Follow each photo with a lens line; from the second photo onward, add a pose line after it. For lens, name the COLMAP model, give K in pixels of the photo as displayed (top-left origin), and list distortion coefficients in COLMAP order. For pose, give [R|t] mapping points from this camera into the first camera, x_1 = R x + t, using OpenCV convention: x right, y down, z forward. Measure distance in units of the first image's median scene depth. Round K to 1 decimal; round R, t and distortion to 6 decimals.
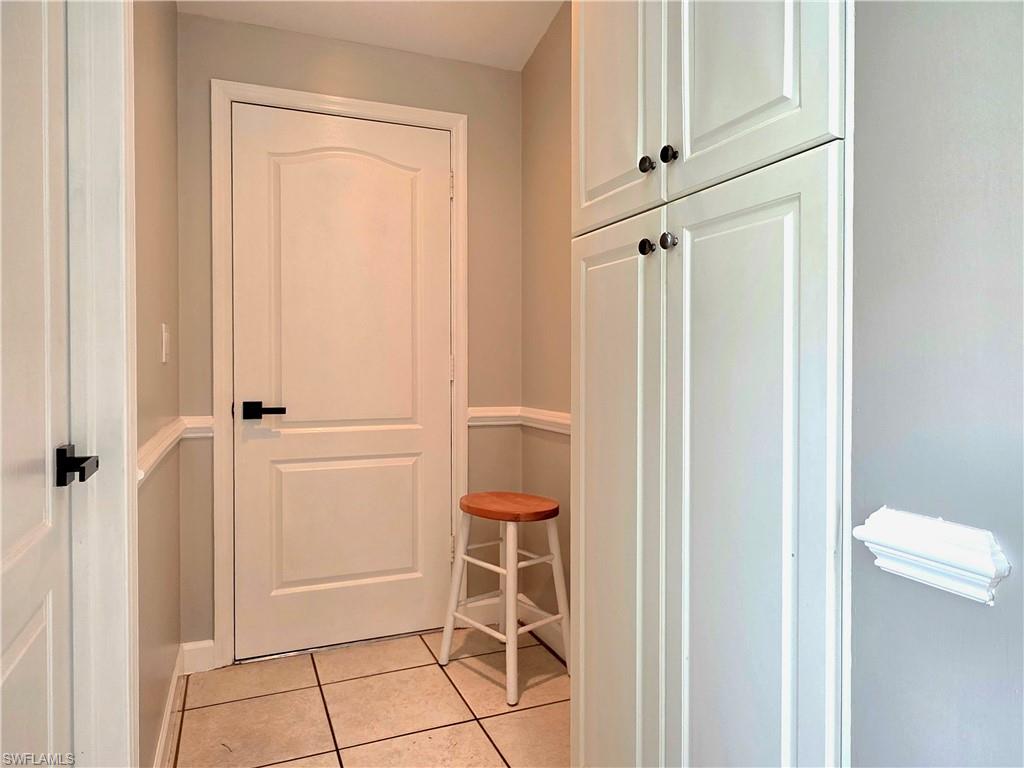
lens RADIAL K [[668.6, 0, 512.0], [0, 668.6, 384.0], [0, 0, 1]] dist [0.004838, 0.002057]
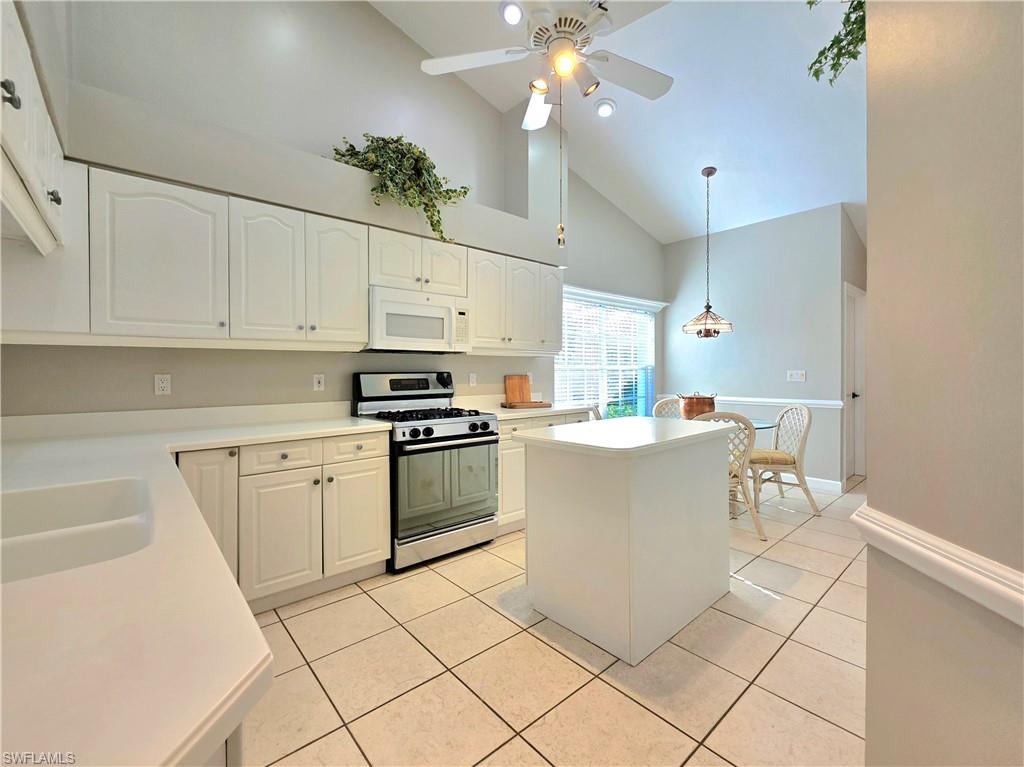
lens RADIAL K [[438.3, 0, 498.3], [0, 438.3, 374.7], [0, 0, 1]] dist [-0.001384, -0.000176]
pose [[0.300974, 0.002865, -0.953628, 1.173501], [-0.023738, 0.999708, -0.004489, 0.007763], [0.953337, 0.023988, 0.300954, -1.786407]]
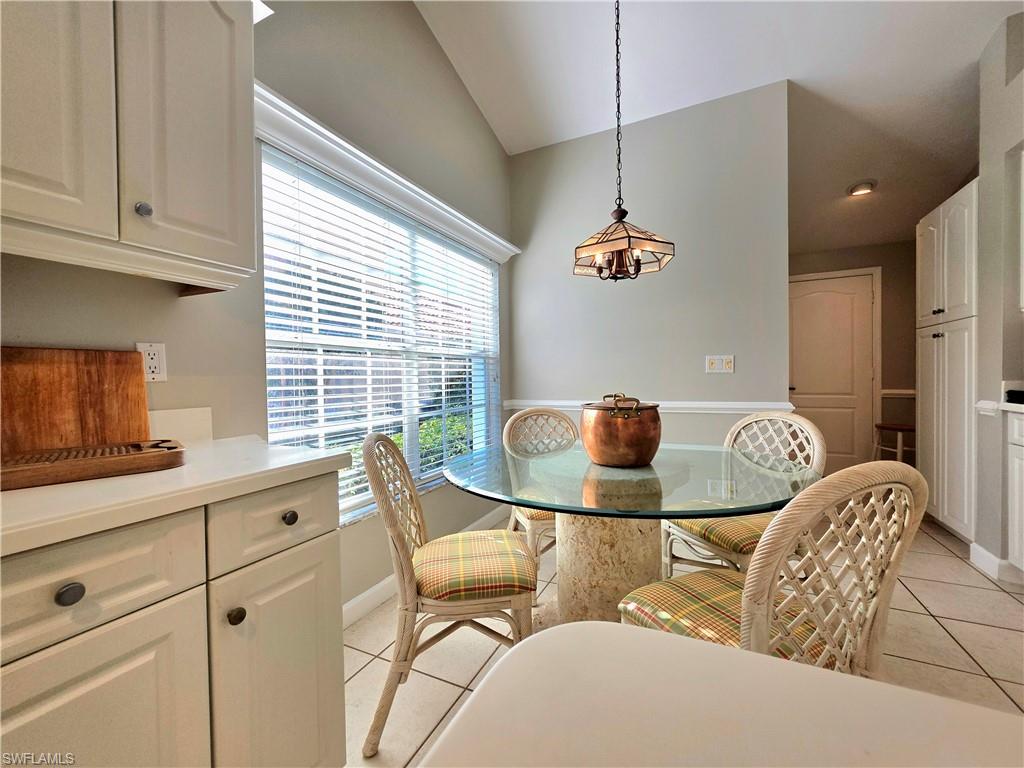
lens RADIAL K [[414.5, 0, 507.9], [0, 414.5, 383.8], [0, 0, 1]] dist [-0.000772, -0.000082]
pose [[0.661258, -0.000790, -0.750158, 0.185965], [-0.006369, 0.999957, -0.006667, 0.039087], [0.750131, 0.009187, 0.661225, -1.129881]]
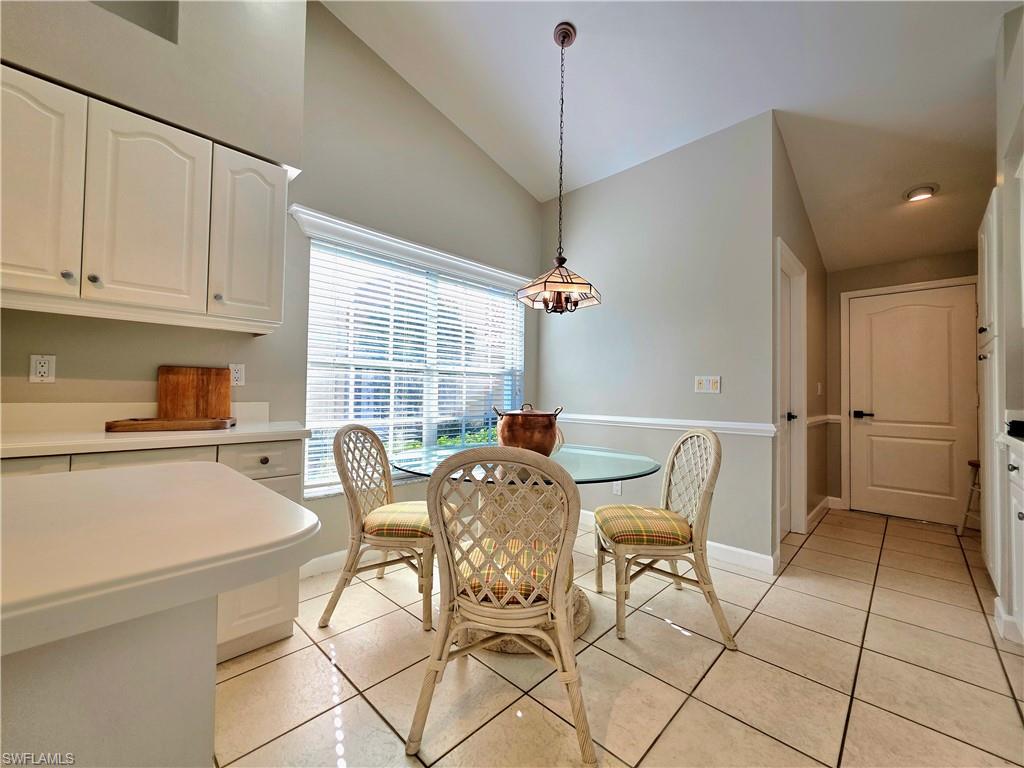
lens RADIAL K [[414.5, 0, 507.9], [0, 414.5, 383.8], [0, 0, 1]] dist [-0.000772, -0.000082]
pose [[0.392586, -0.017545, -0.919548, 0.581549], [-0.042765, 0.998388, -0.037307, 0.039904], [0.918721, 0.053971, 0.391203, -0.926500]]
